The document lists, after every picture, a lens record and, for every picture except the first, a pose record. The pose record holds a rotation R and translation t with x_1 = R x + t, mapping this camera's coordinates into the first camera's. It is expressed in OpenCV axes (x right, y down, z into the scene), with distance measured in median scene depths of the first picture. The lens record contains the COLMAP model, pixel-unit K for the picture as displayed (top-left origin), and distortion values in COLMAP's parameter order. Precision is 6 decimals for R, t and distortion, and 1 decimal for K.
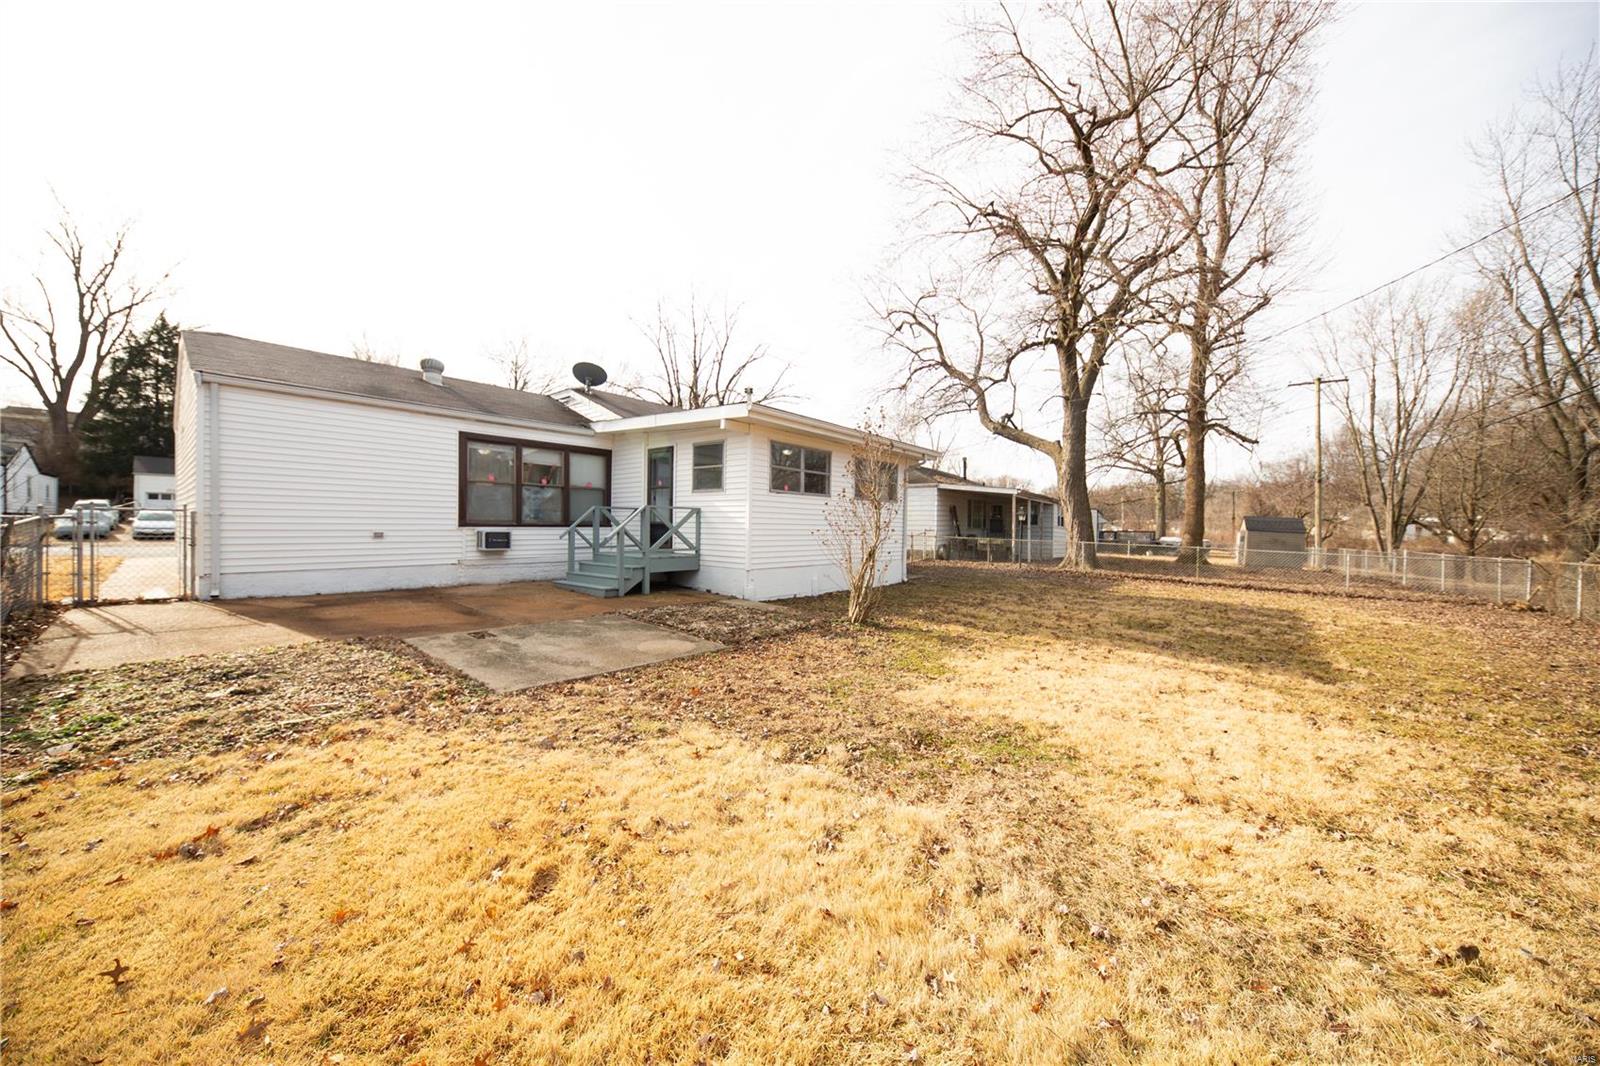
lens RADIAL K [[553.5, 0, 802.8], [0, 553.5, 527.0], [0, 0, 1]] dist [0.000881, -0.000464]
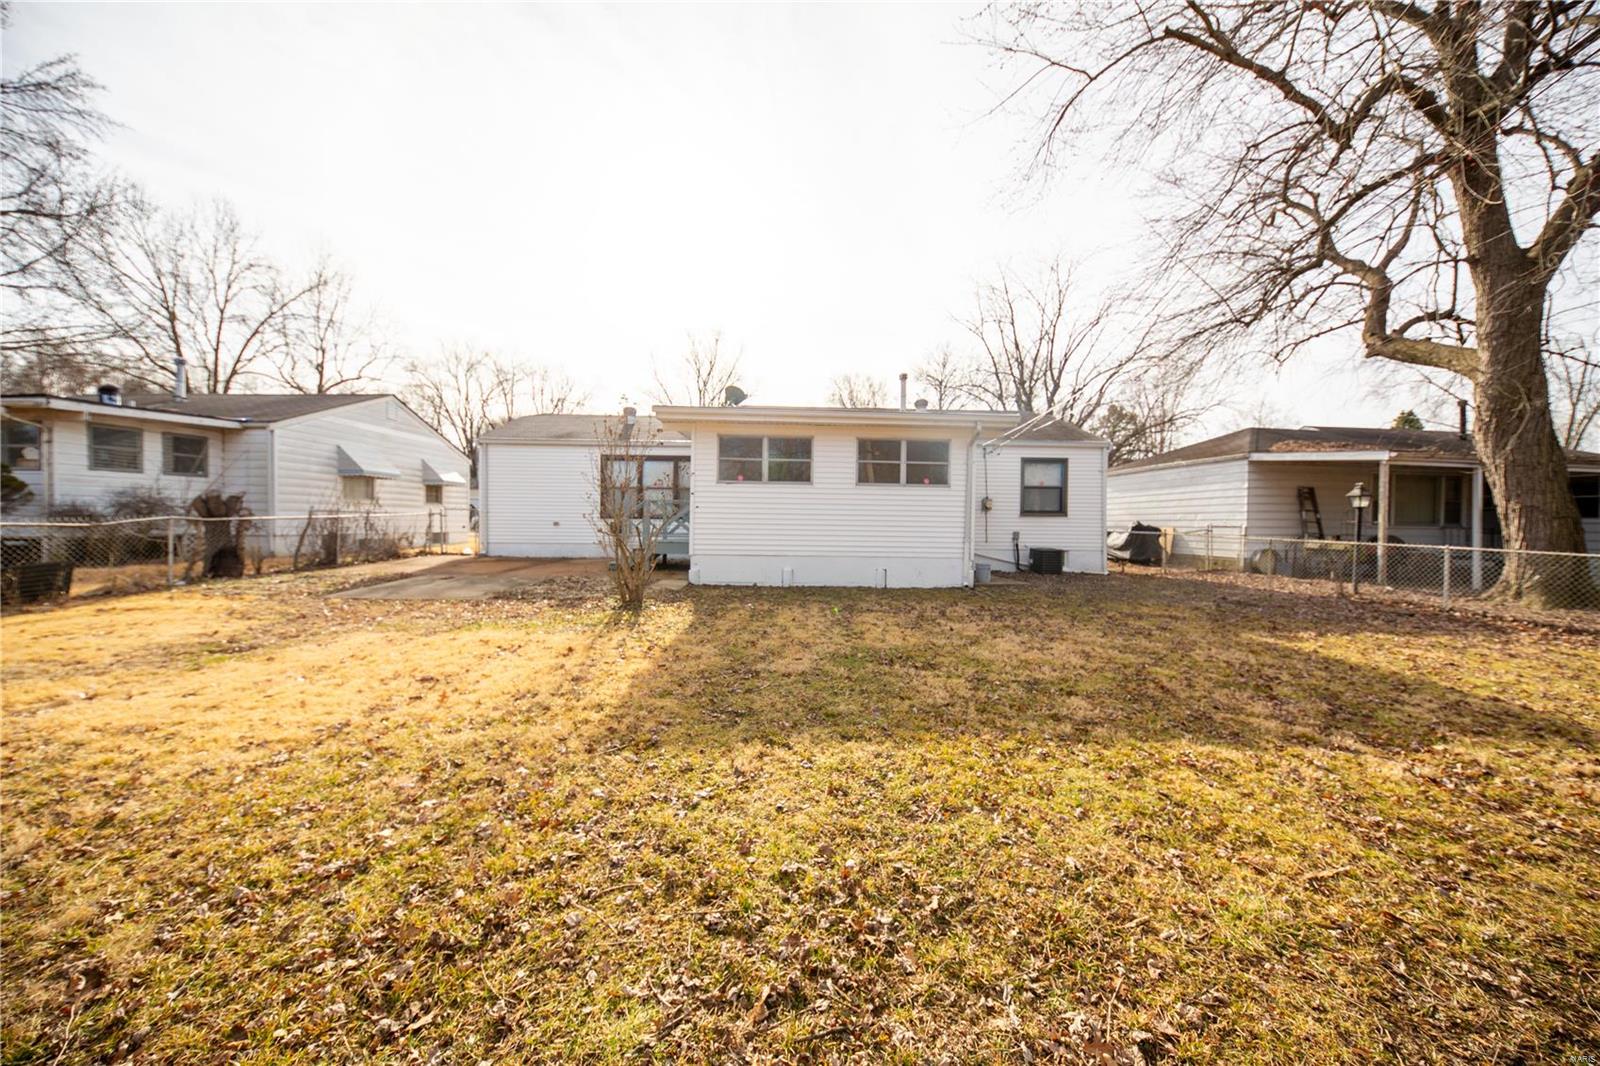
lens RADIAL K [[553.5, 0, 799.9], [0, 553.5, 533.4], [0, 0, 1]] dist [0.000881, -0.000464]
pose [[0.667856, 0.011033, -0.744209, 0.733738], [-0.005178, 0.999935, 0.010178, 0.018536], [0.744273, -0.002944, 0.667869, 0.359822]]
